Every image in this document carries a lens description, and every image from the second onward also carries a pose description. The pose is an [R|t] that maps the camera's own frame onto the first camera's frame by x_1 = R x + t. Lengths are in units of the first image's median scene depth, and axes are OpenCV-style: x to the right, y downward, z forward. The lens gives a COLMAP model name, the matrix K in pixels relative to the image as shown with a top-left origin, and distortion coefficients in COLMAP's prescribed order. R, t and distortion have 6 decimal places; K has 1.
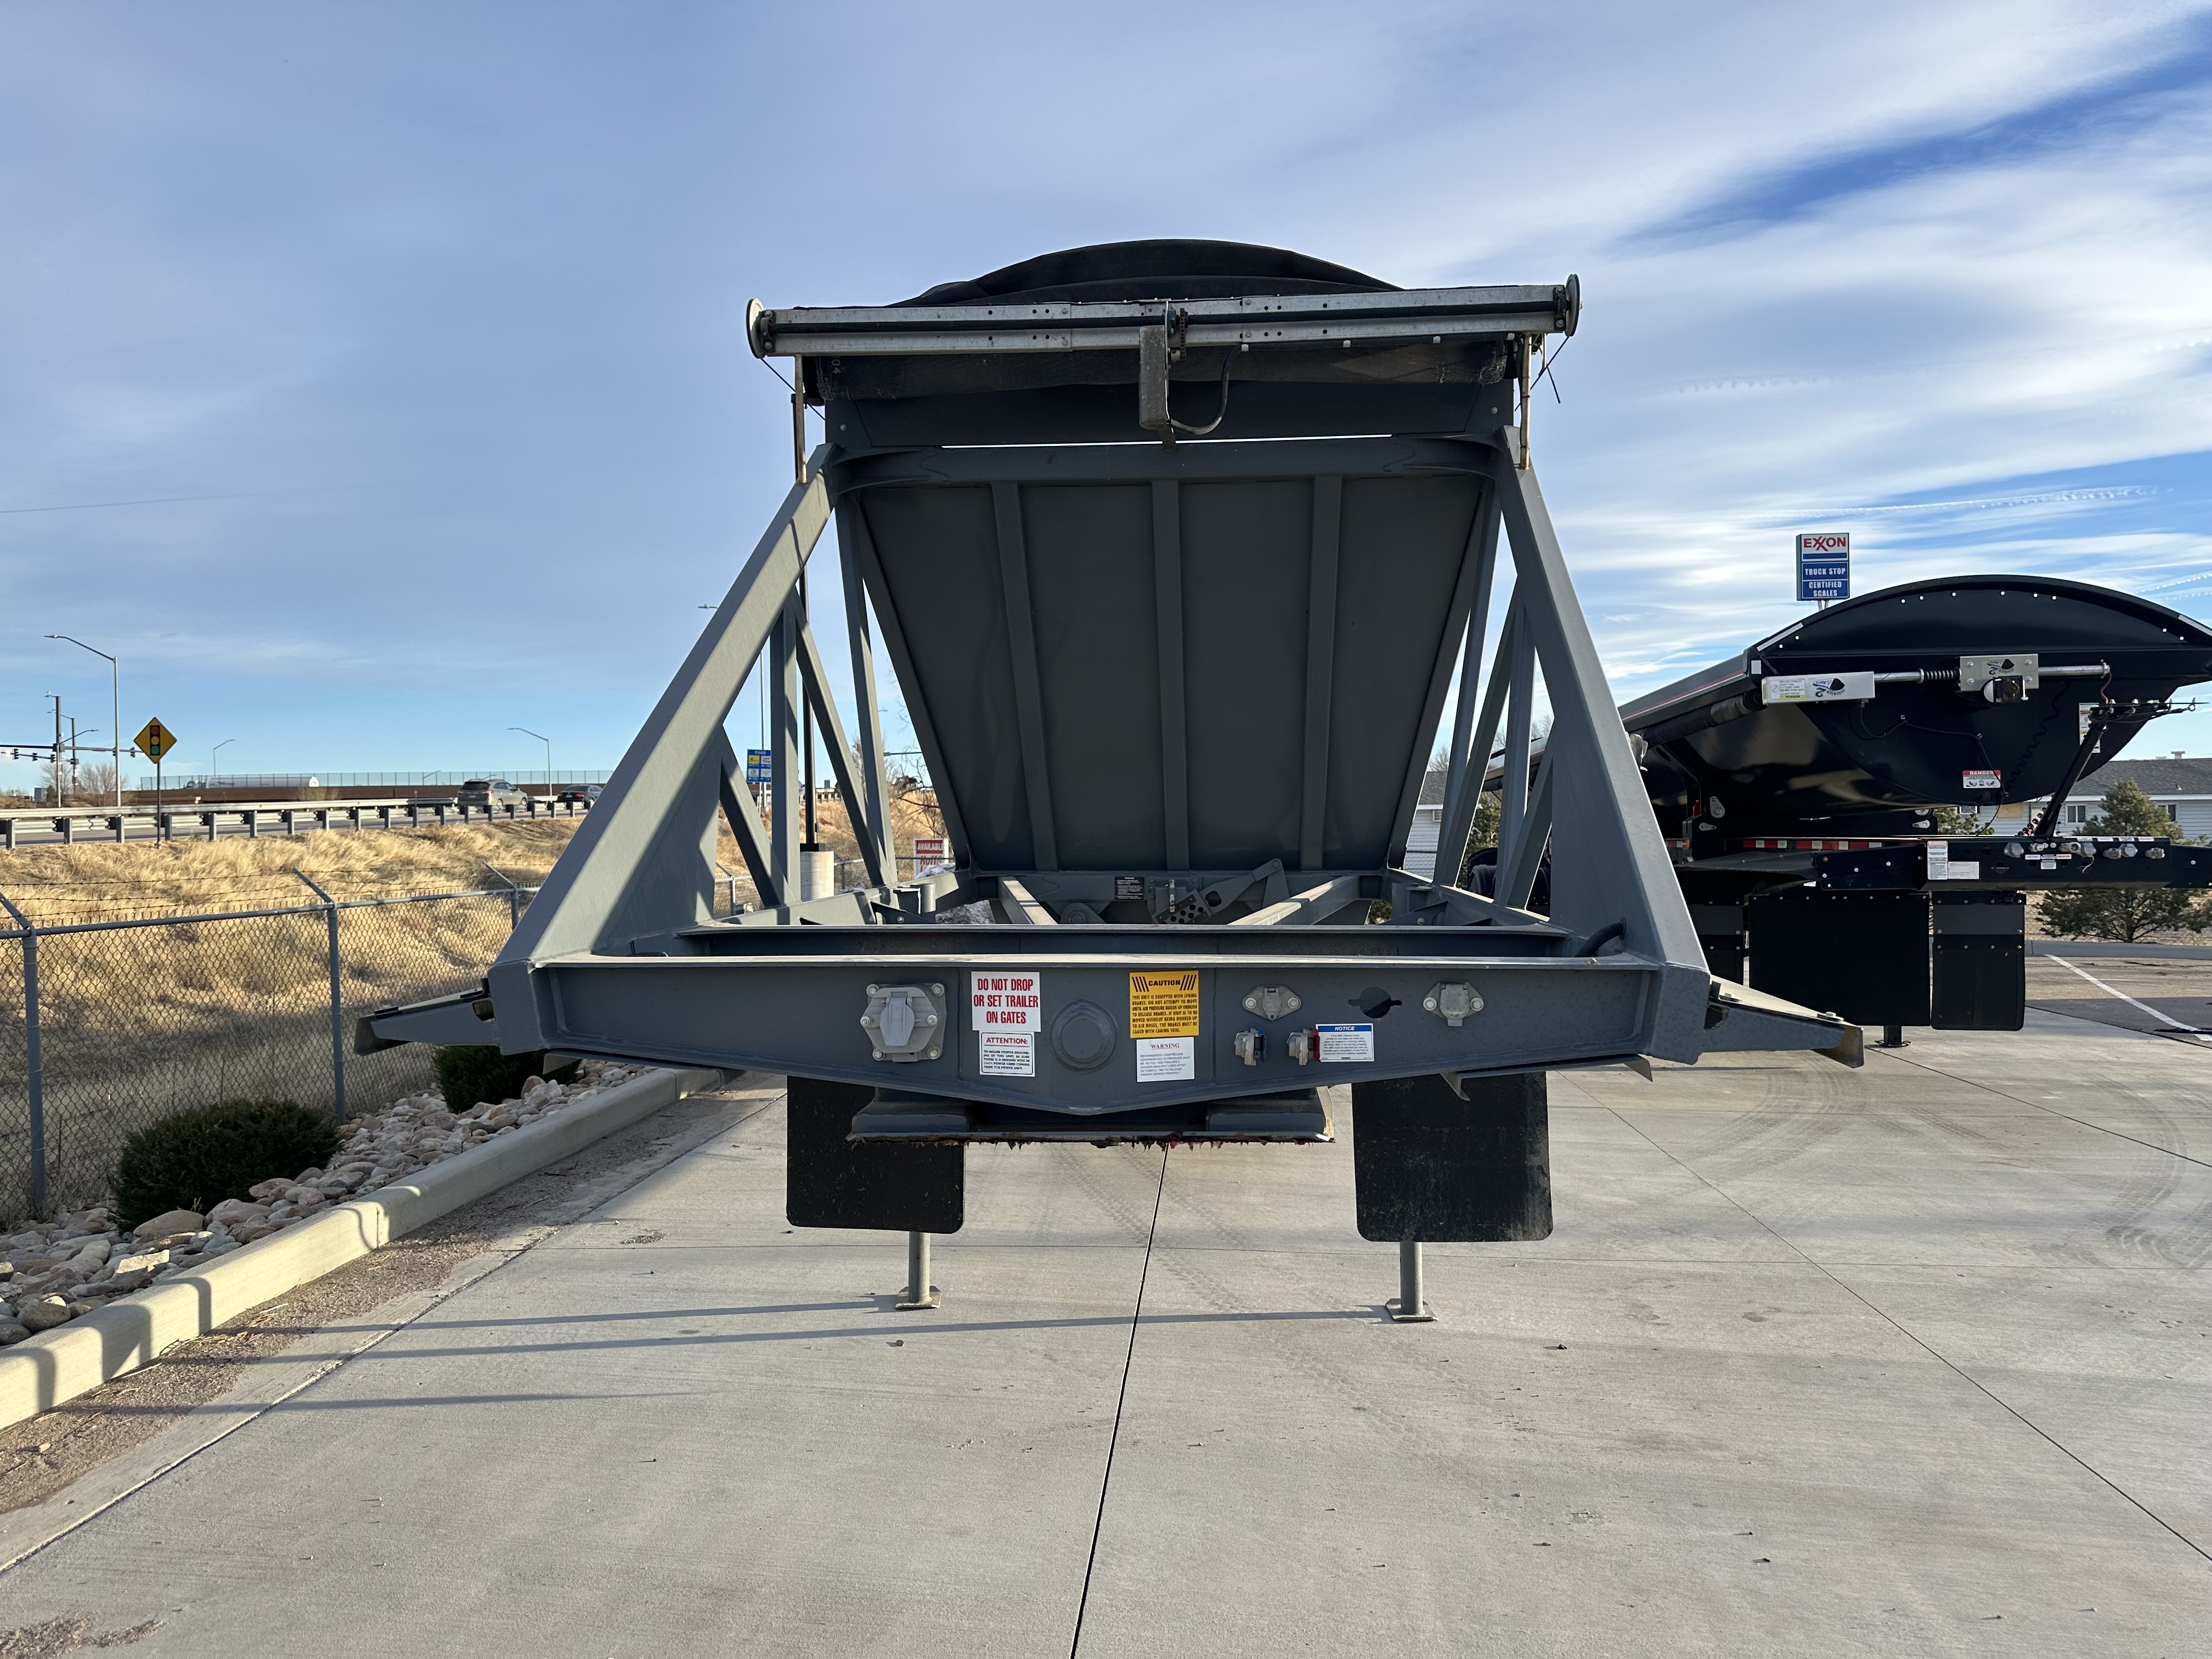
lens RADIAL K [[1549.9, 0, 1126.1], [0, 1549.9, 831.3], [0, 0, 1]] dist [0.071193, -0.092550]
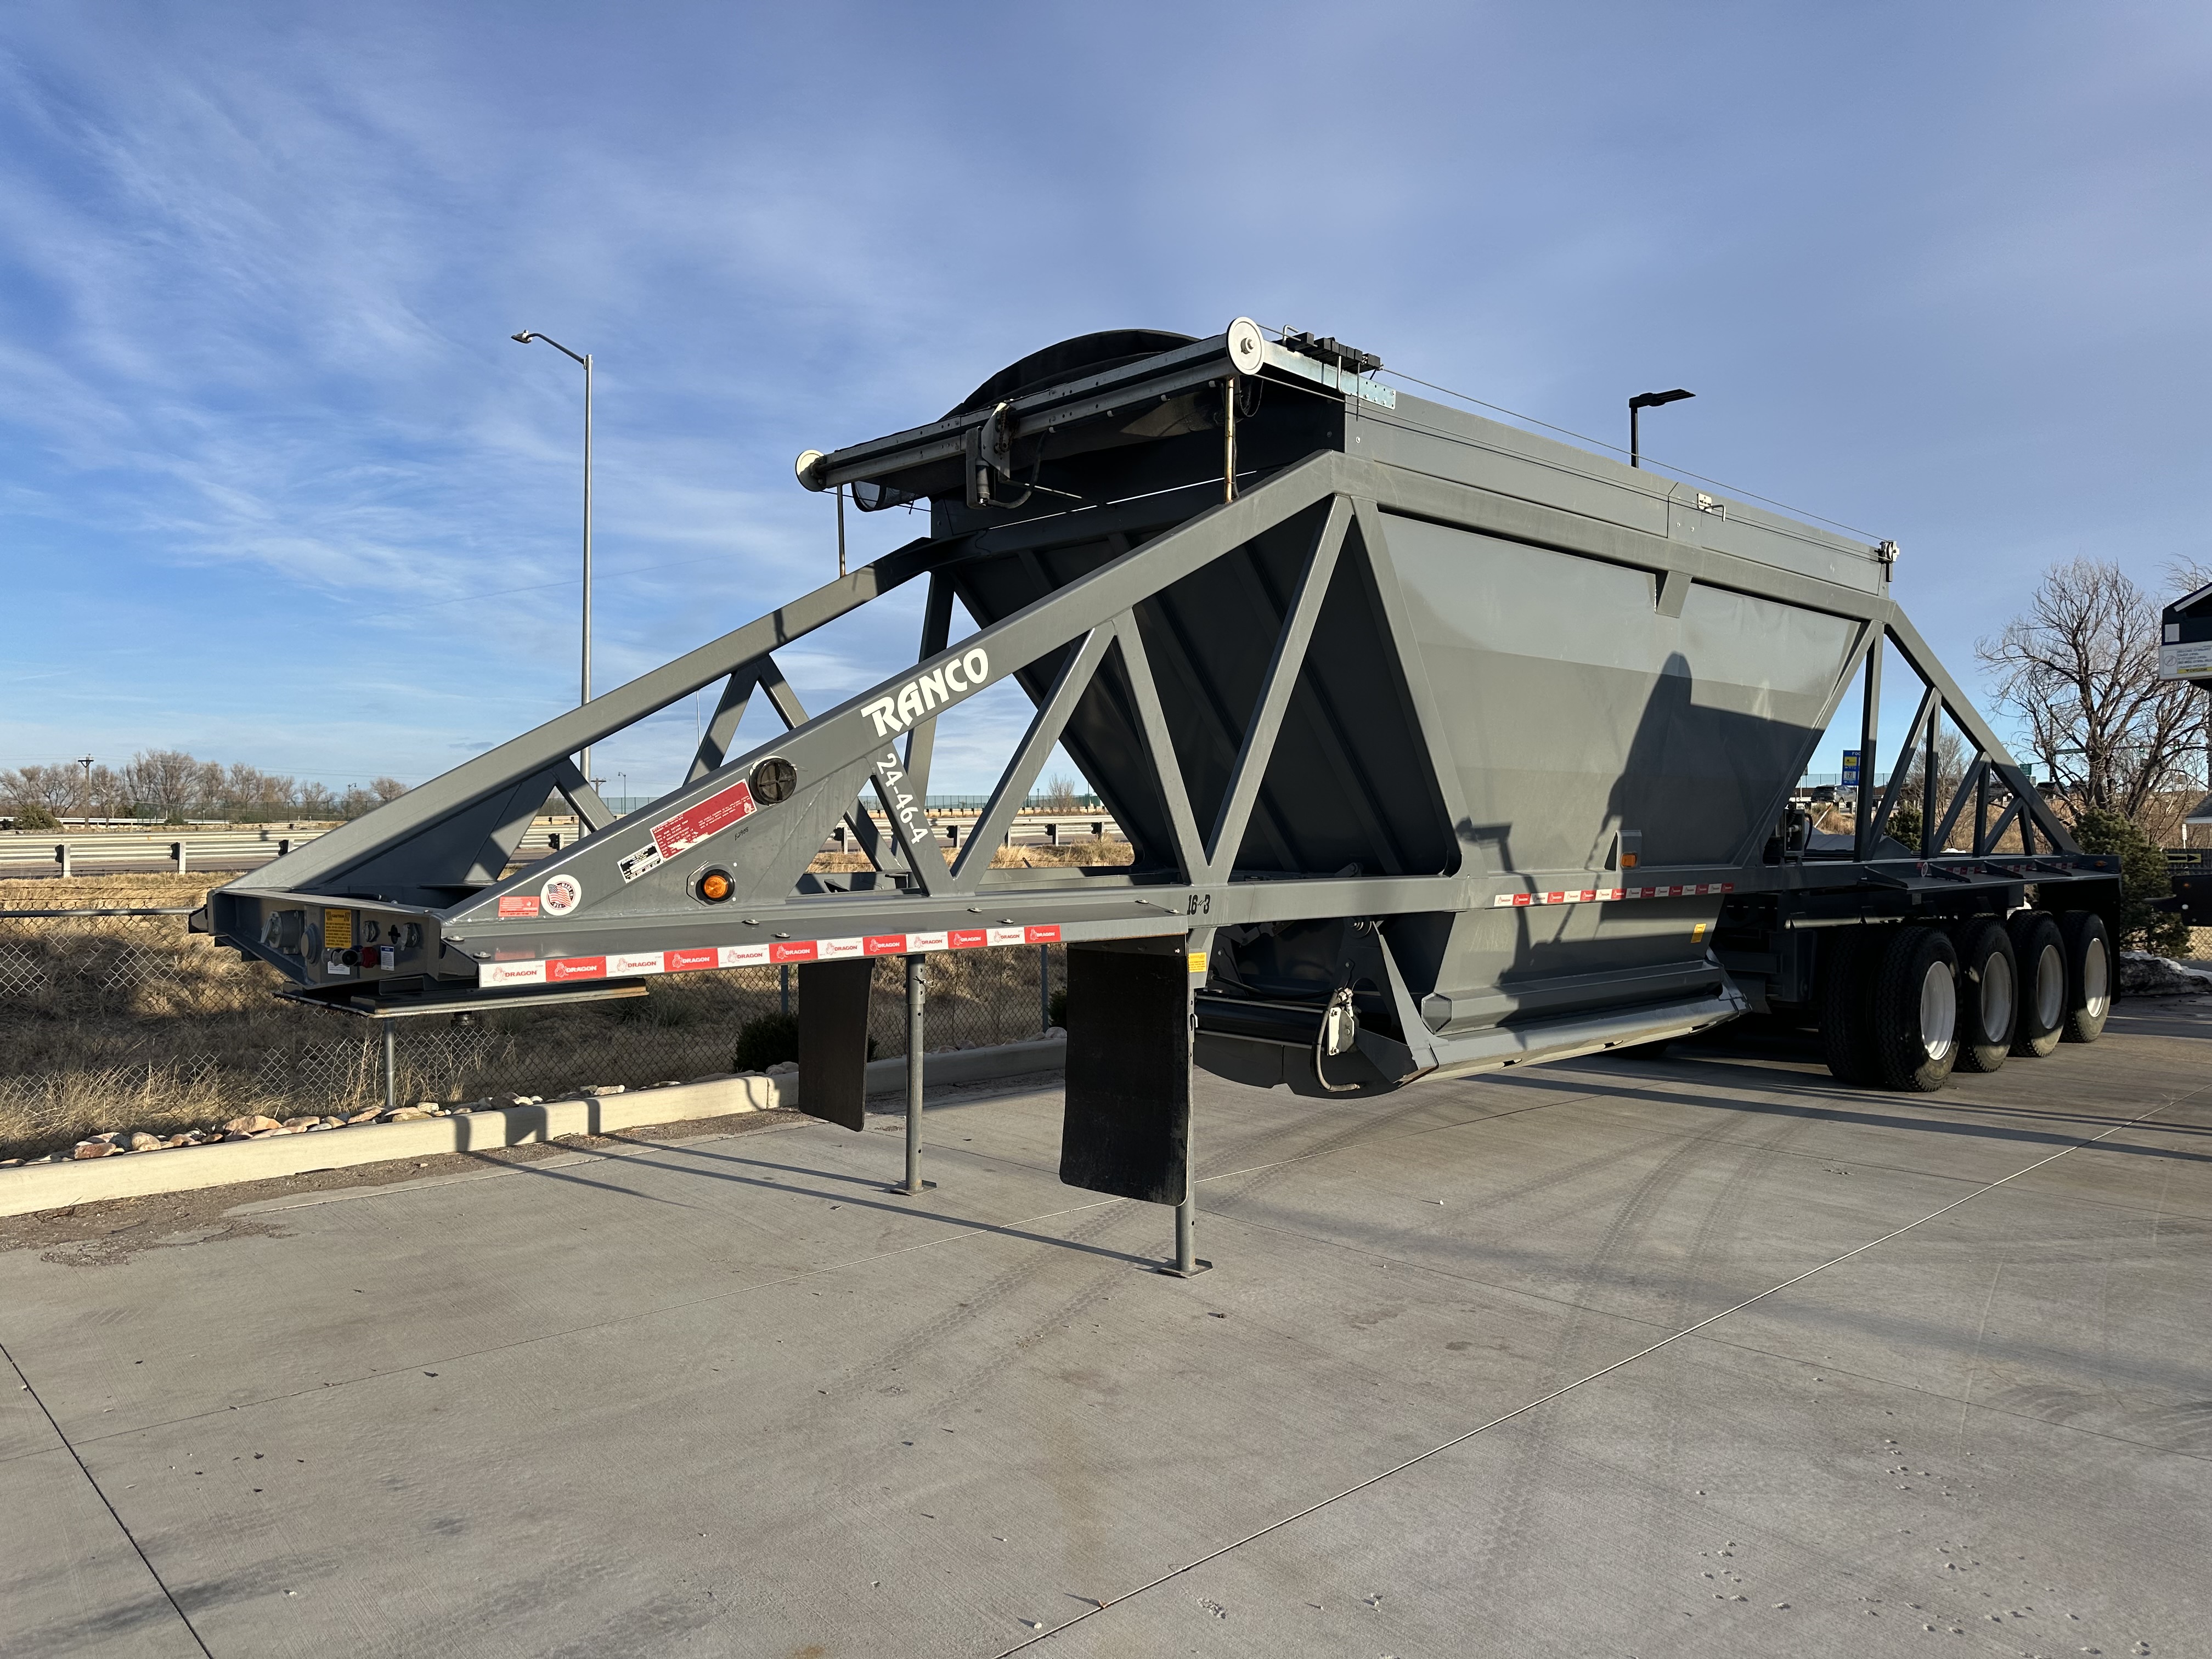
lens RADIAL K [[1544.8, 0, 1106.0], [0, 1544.8, 829.5], [0, 0, 1]] dist [0.156286, -0.246716]
pose [[0.746100, 0.010765, -0.665747, 0.891645], [-0.013796, 0.999905, 0.000706, -0.004631], [0.665691, 0.008658, 0.746177, 0.134169]]
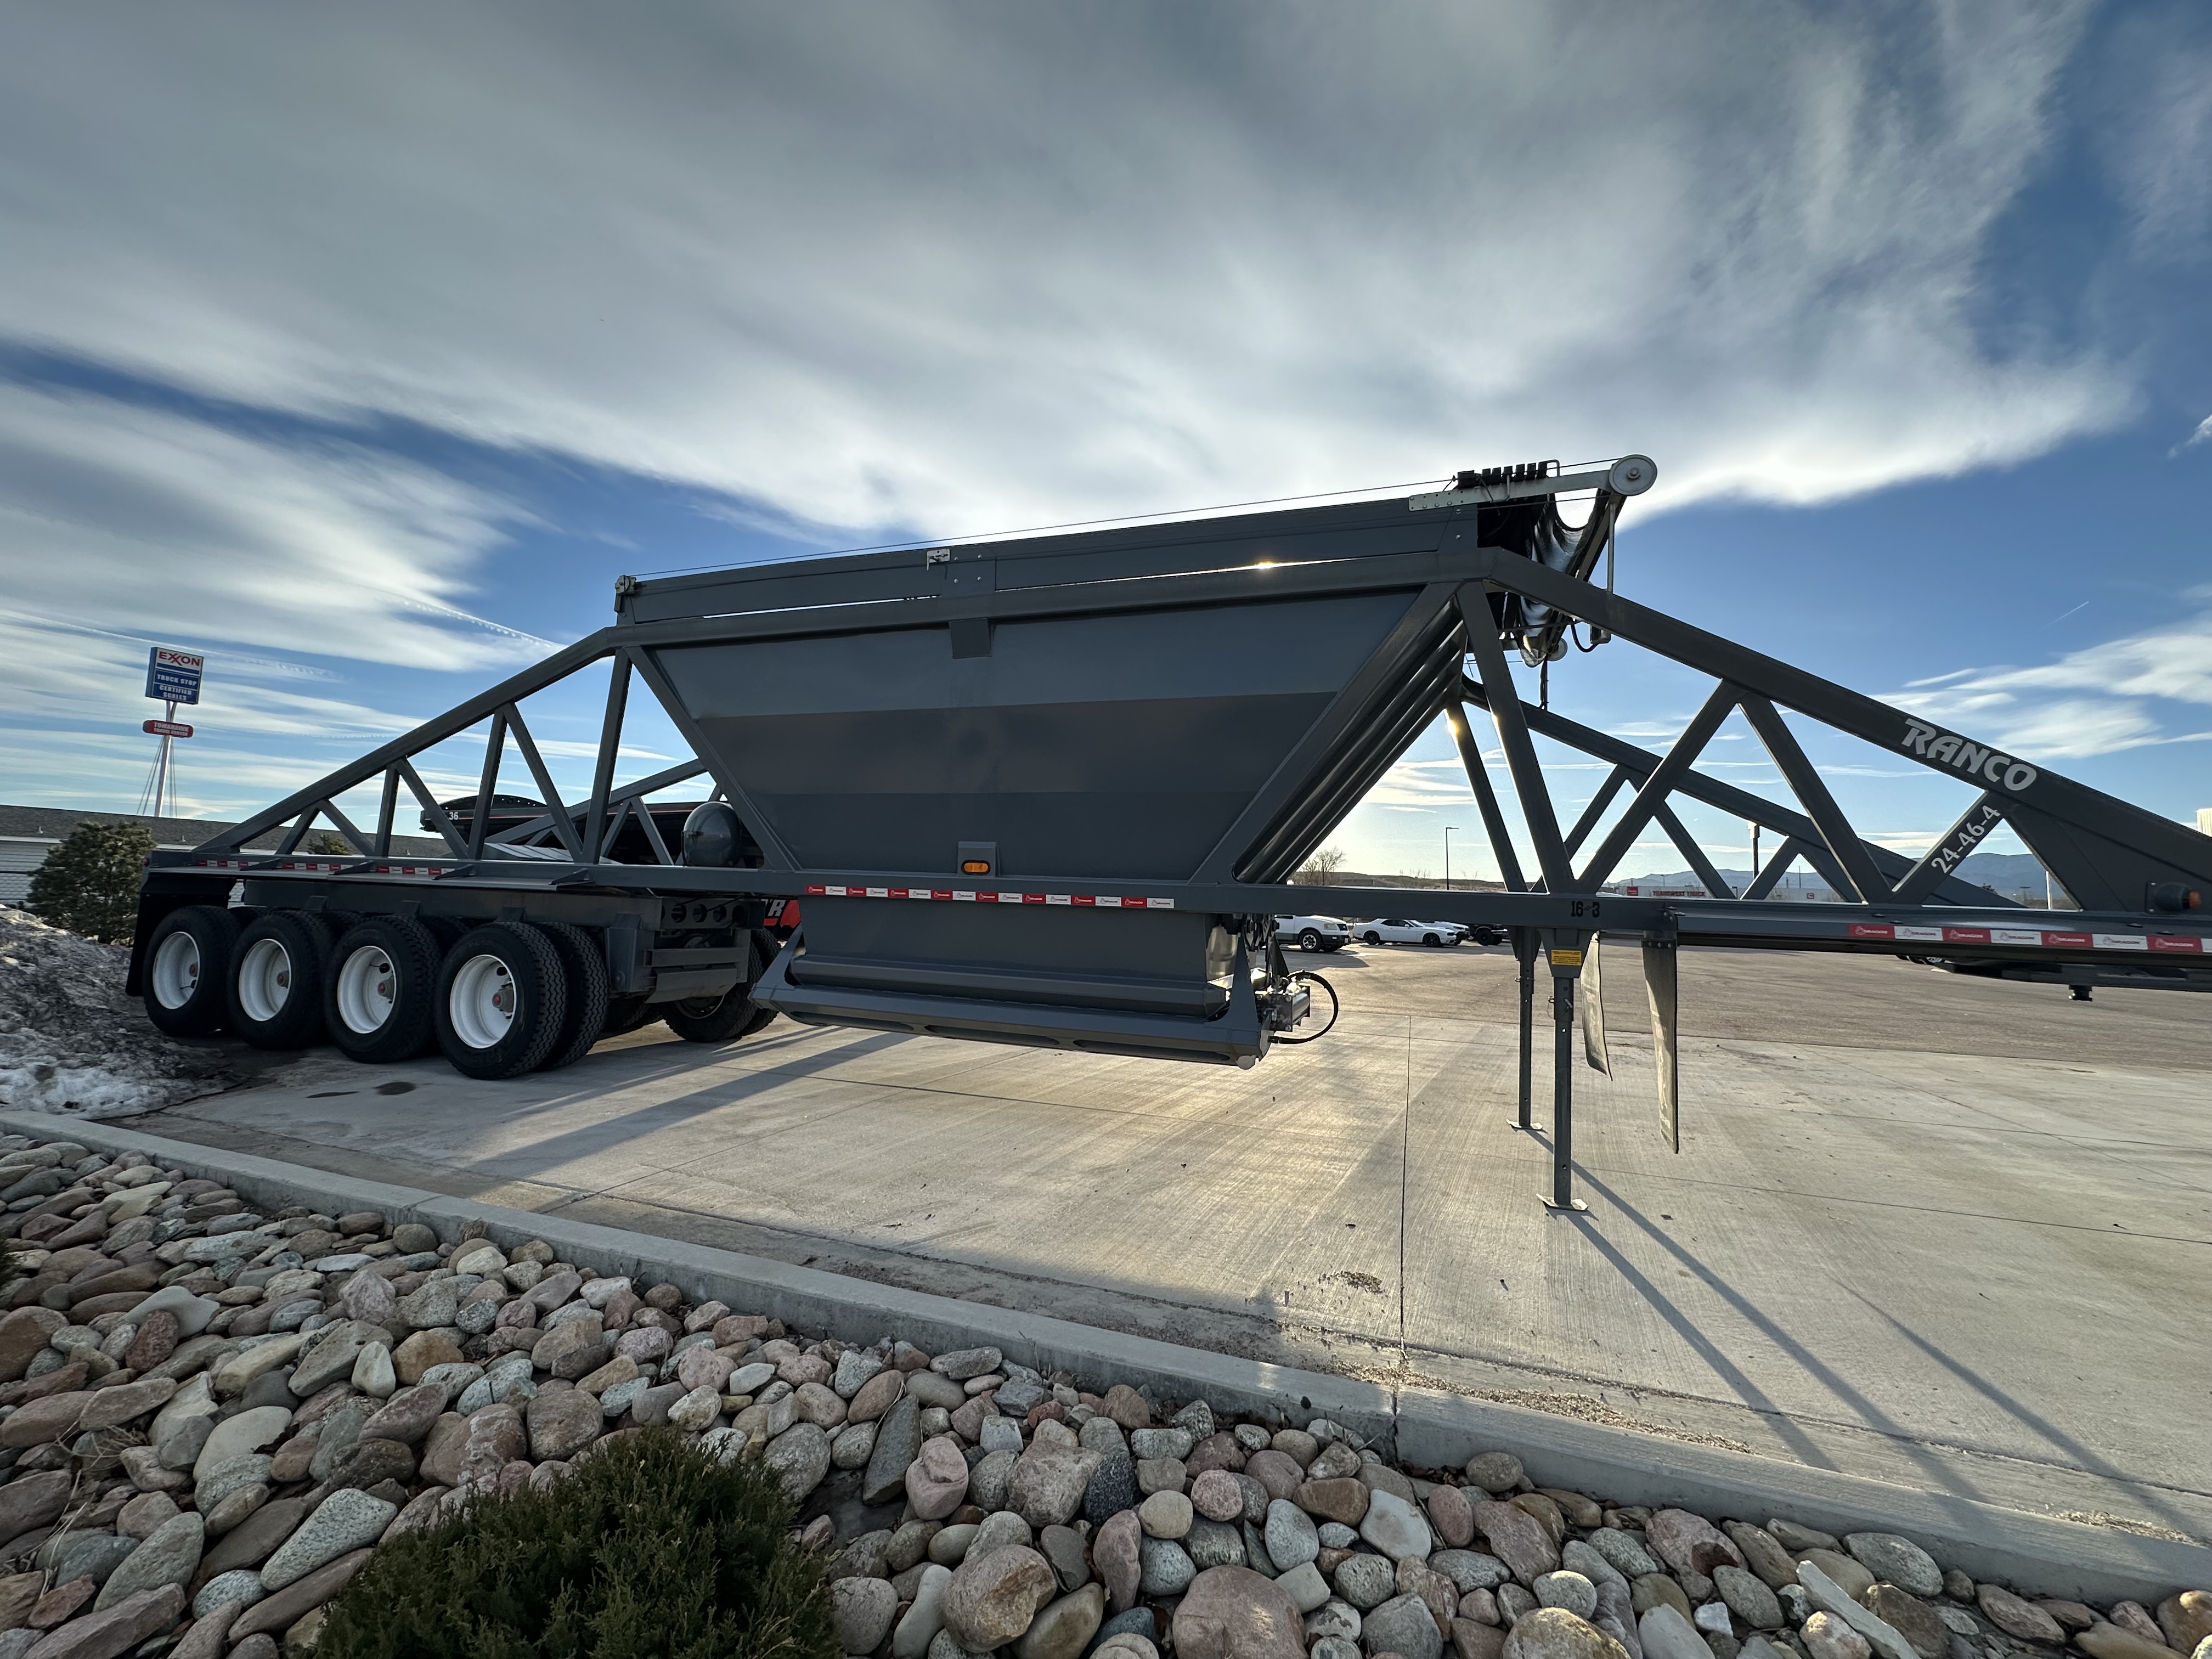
lens RADIAL K [[881.7, 0, 1098.0], [0, 881.7, 829.6], [0, 0, 1]] dist [-0.002304, -0.000015]
pose [[0.274108, 0.098453, 0.956646, -1.047273], [-0.033984, 0.995116, -0.092675, 0.065940], [-0.961098, -0.007107, 0.276115, 1.228295]]
